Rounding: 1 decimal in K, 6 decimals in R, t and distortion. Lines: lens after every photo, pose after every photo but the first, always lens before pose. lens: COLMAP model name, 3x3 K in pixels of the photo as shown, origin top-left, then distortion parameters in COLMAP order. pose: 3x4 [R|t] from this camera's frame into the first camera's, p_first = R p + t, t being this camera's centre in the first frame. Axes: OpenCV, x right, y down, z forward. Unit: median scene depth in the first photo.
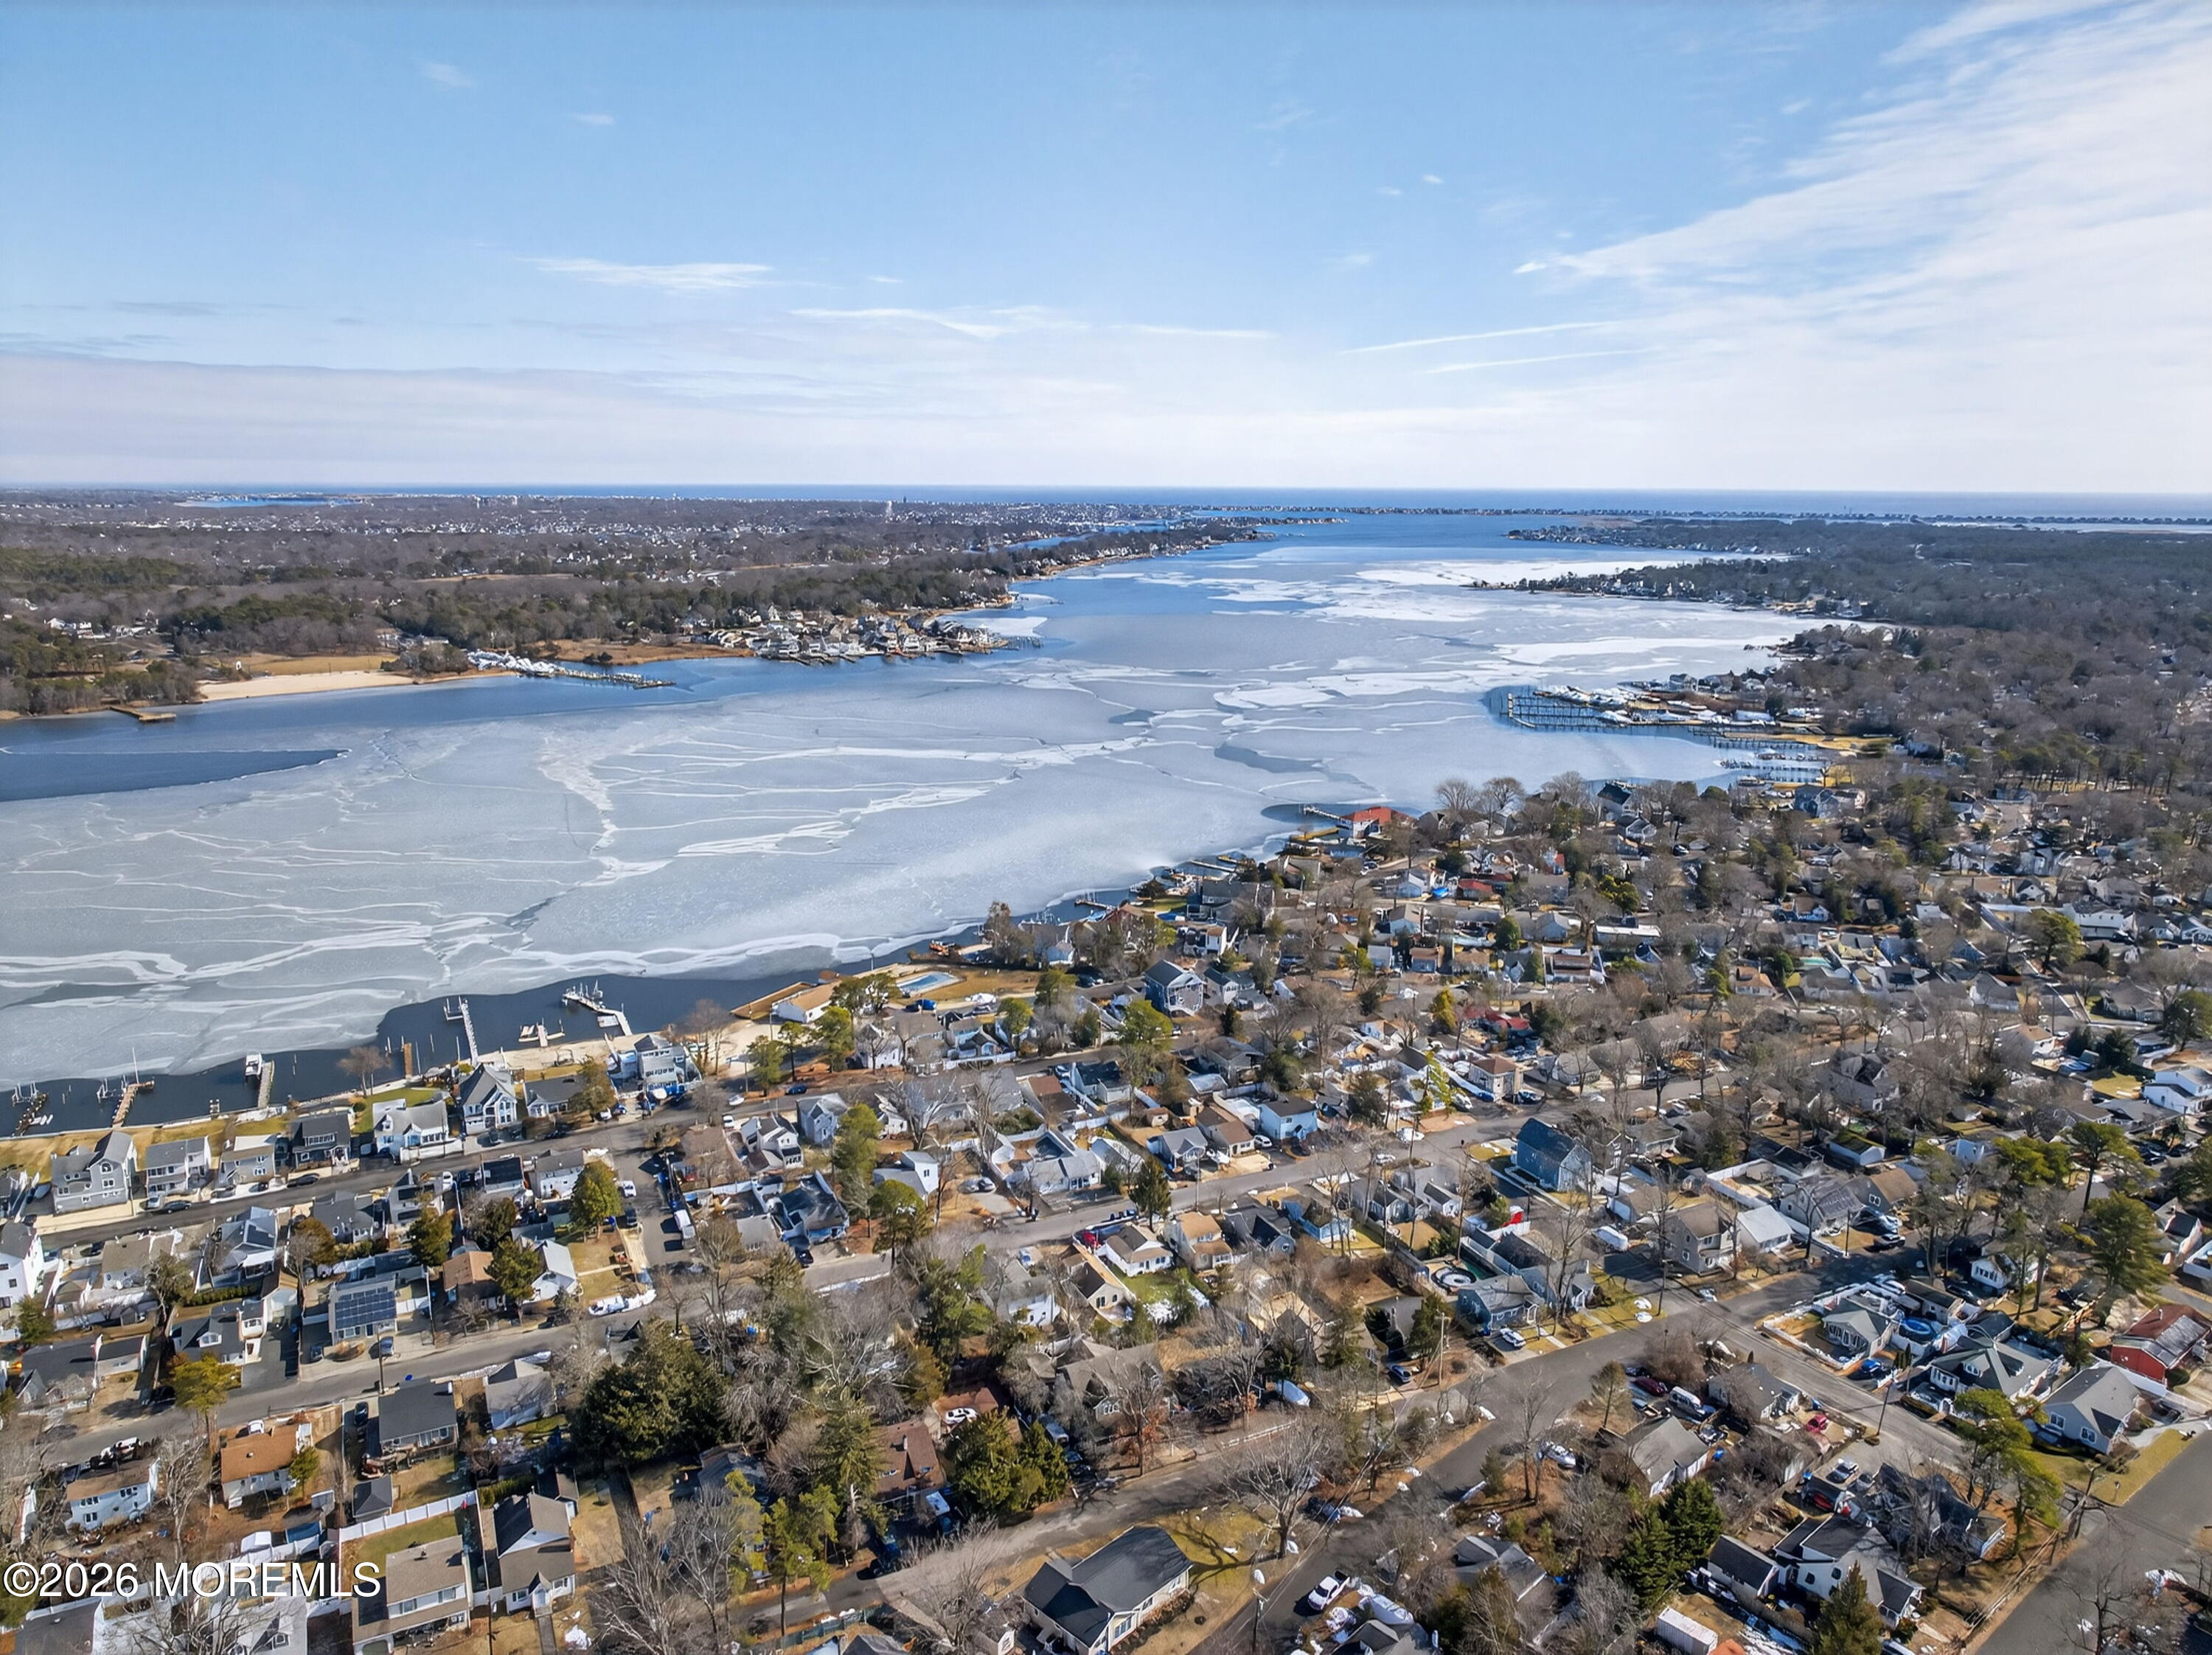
lens RADIAL K [[1511.9, 0, 1112.4], [0, 1511.9, 838.4], [0, 0, 1]] dist [-0.000518, -0.005278]
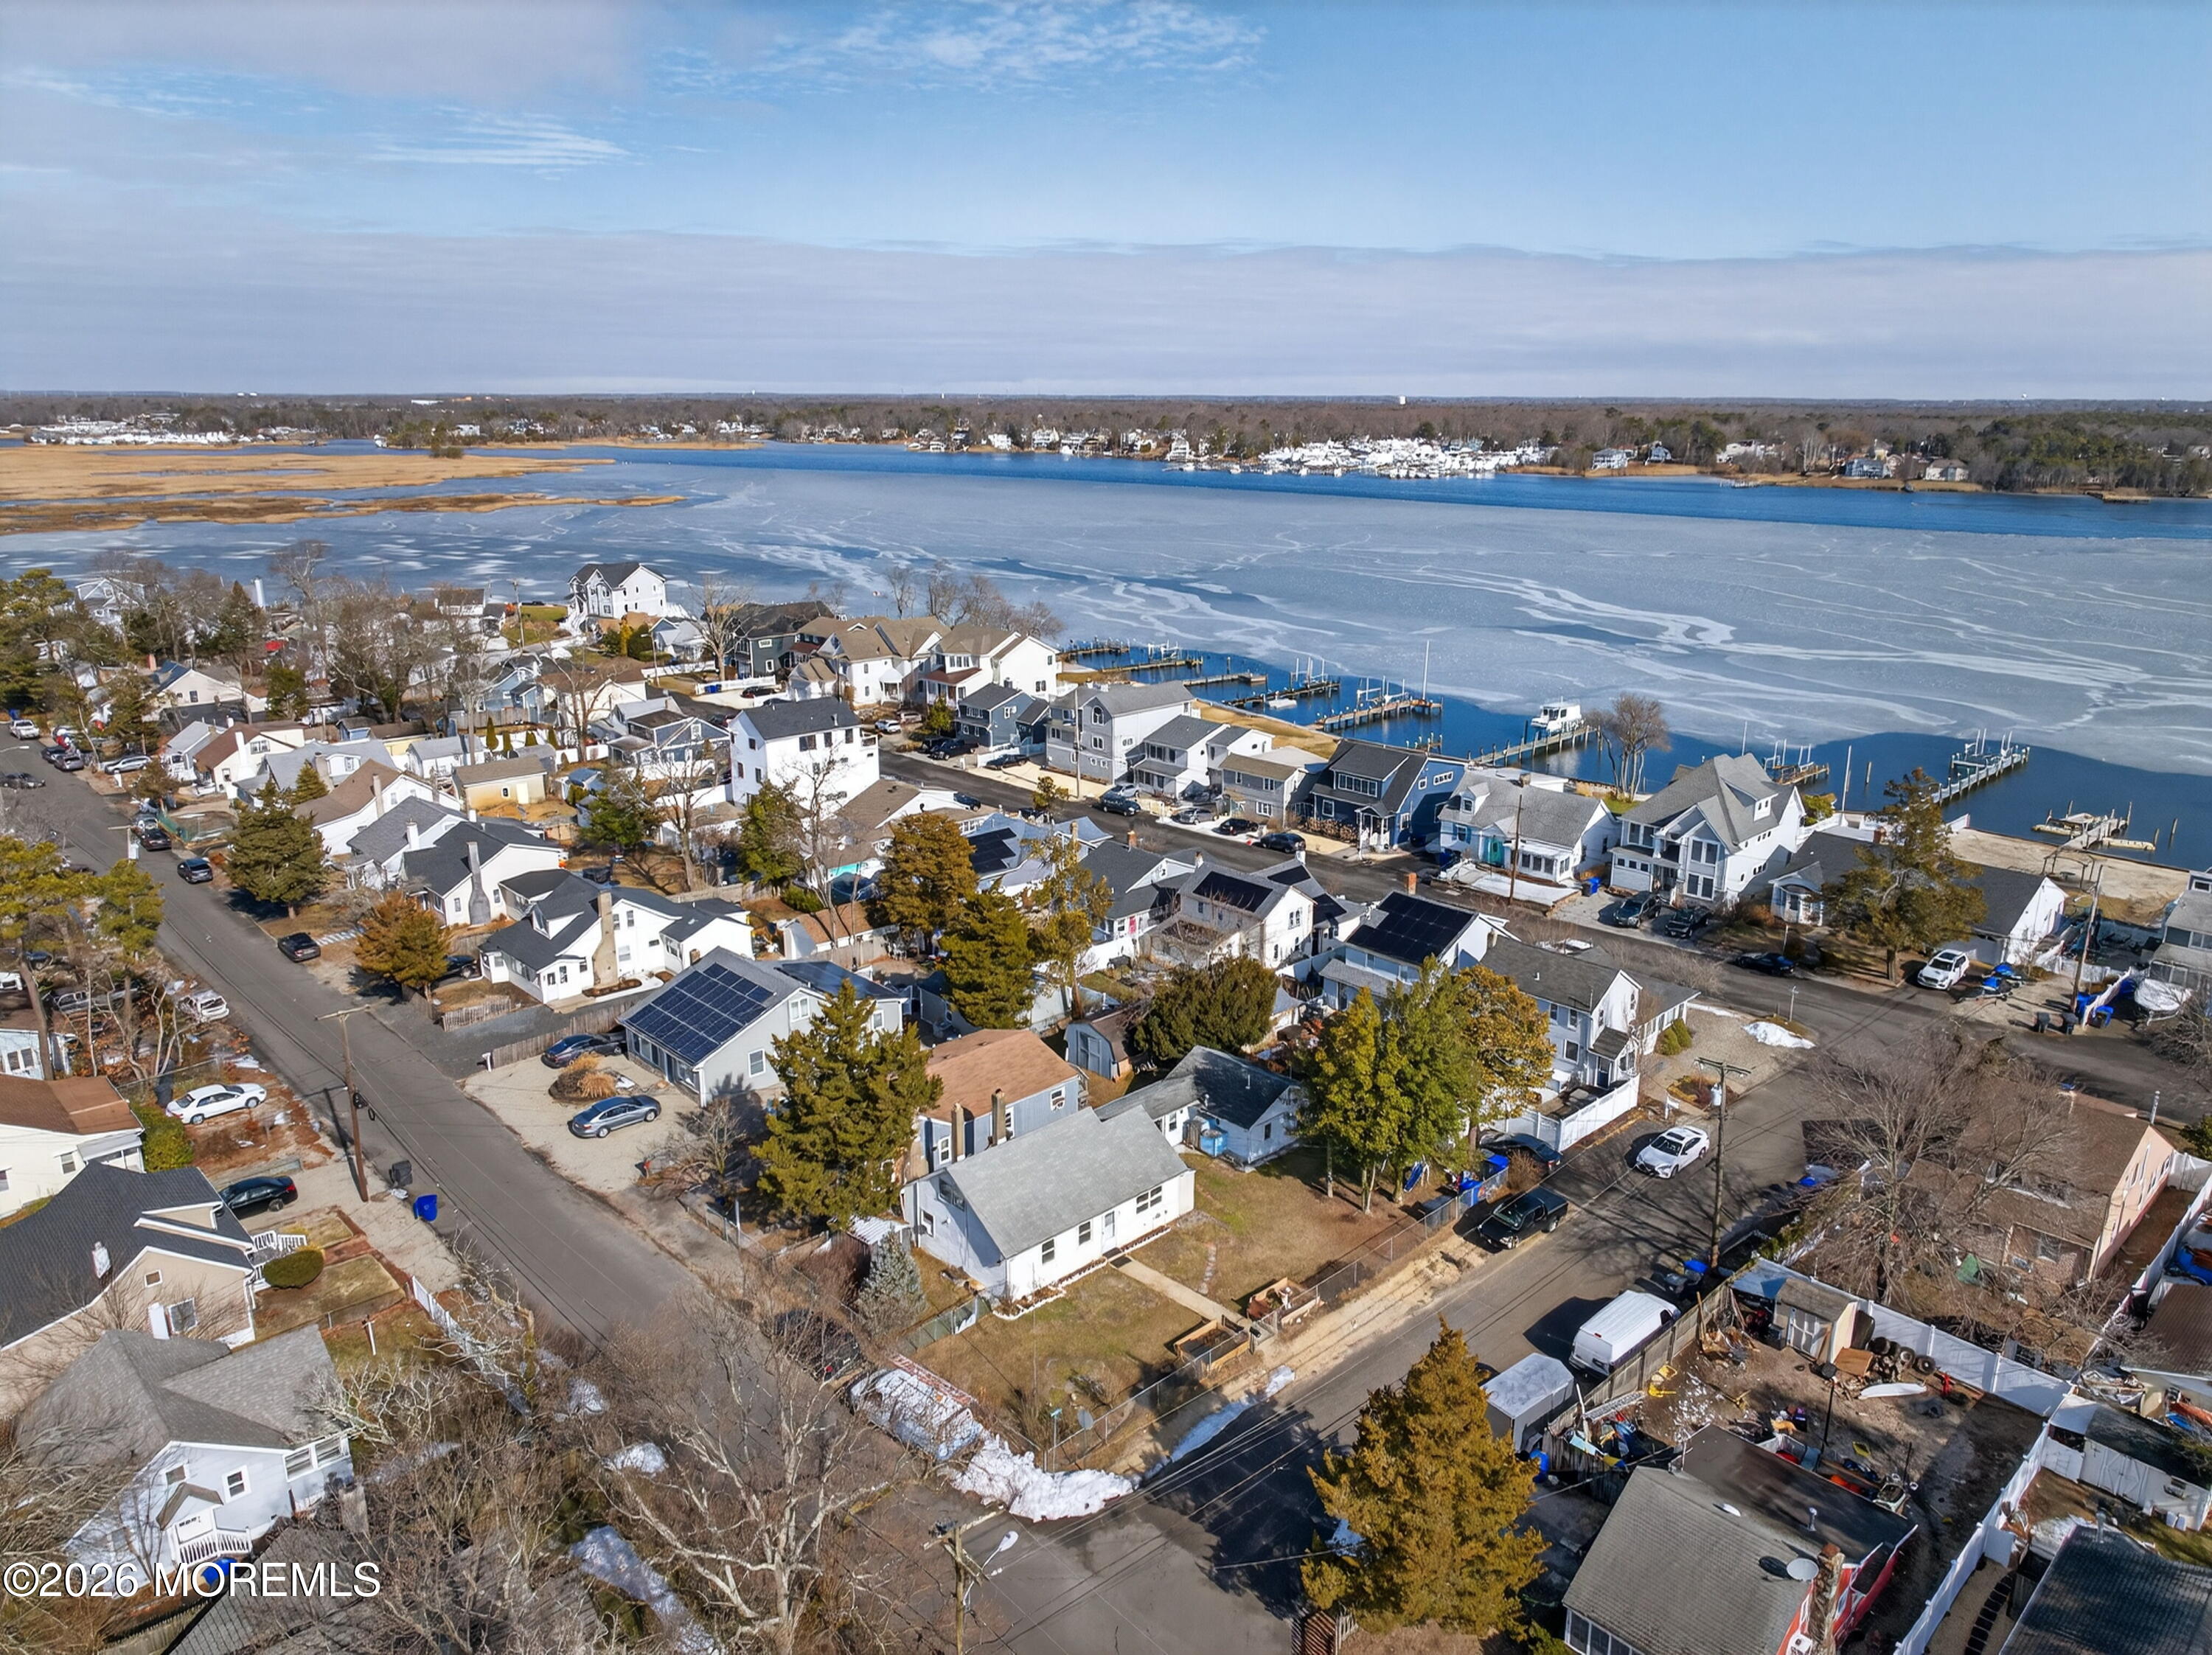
lens RADIAL K [[1511.9, 0, 1109.6], [0, 1511.9, 821.2], [0, 0, 1]] dist [-0.000518, -0.005278]
pose [[0.304181, 0.251615, -0.918784, -0.100062], [-0.220304, 0.956921, 0.189124, 0.132282], [0.926790, 0.144884, 0.346509, 0.737365]]
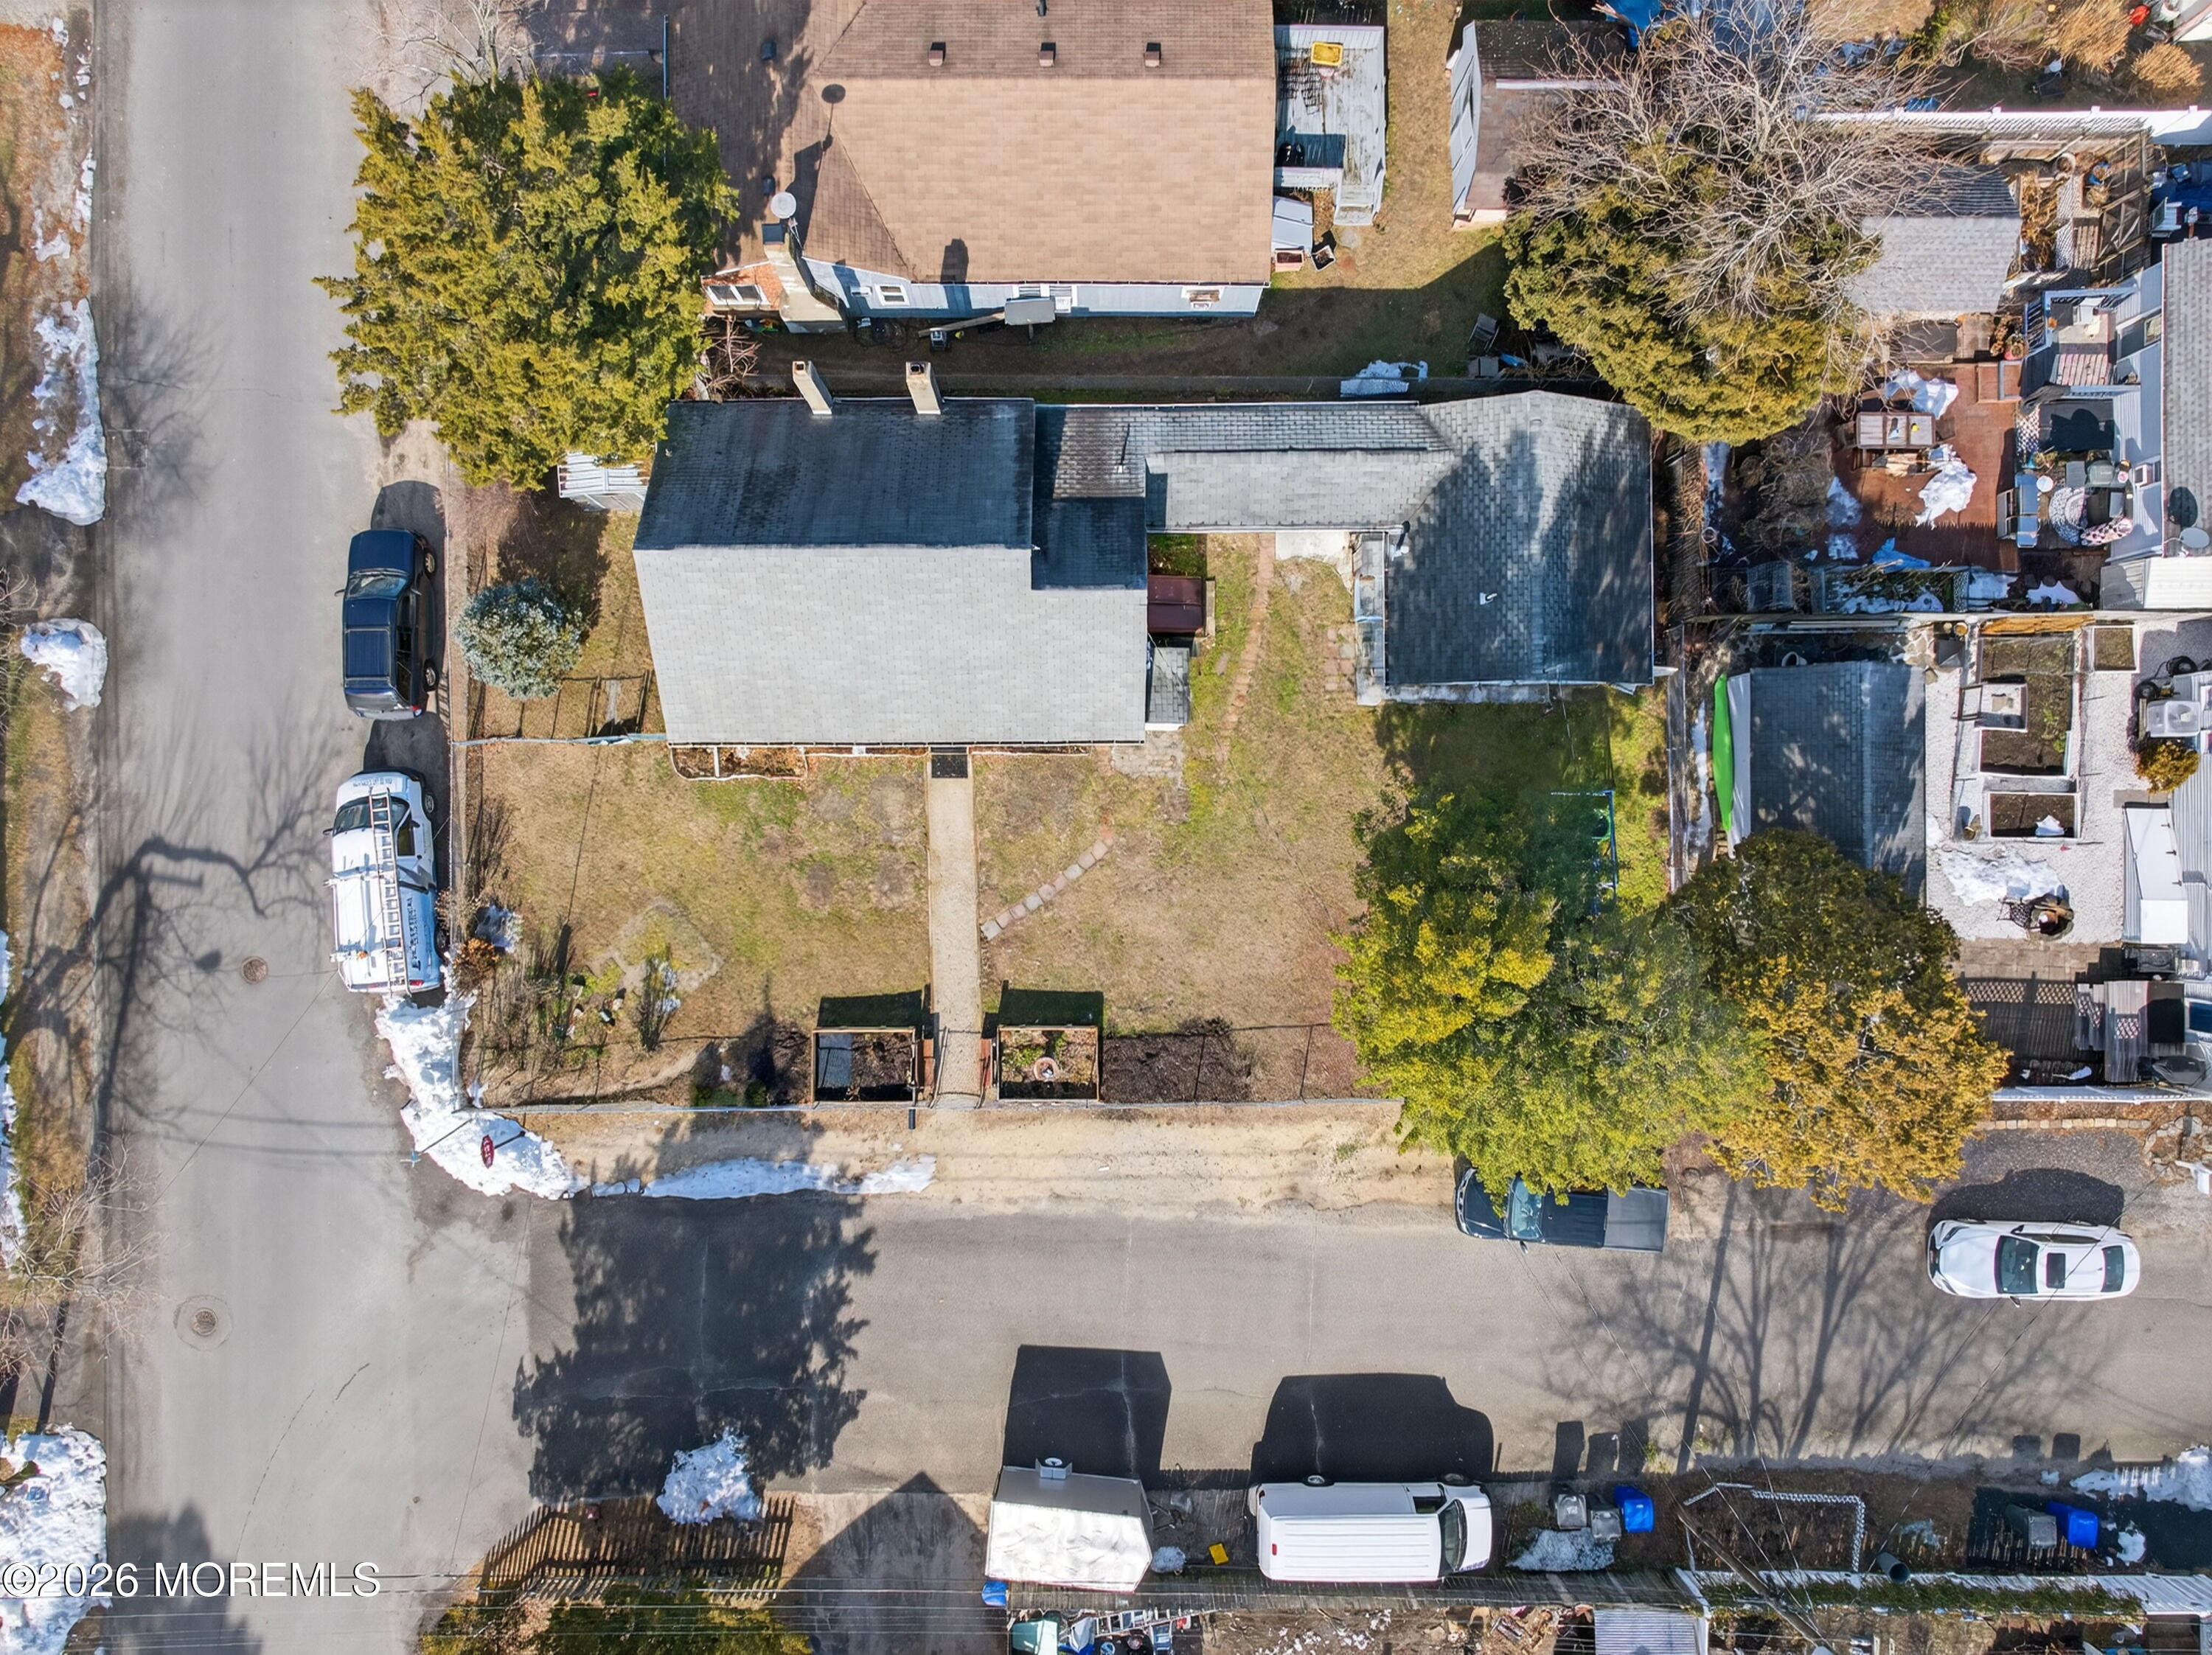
lens RADIAL K [[1511.9, 0, 1101.4], [0, 1511.9, 819.0], [0, 0, 1]] dist [-0.000518, -0.005278]
pose [[-0.431304, 0.902160, -0.009146, -0.294500], [-0.214908, -0.092887, 0.972207, 0.111549], [0.876237, 0.421283, 0.233944, 0.811637]]
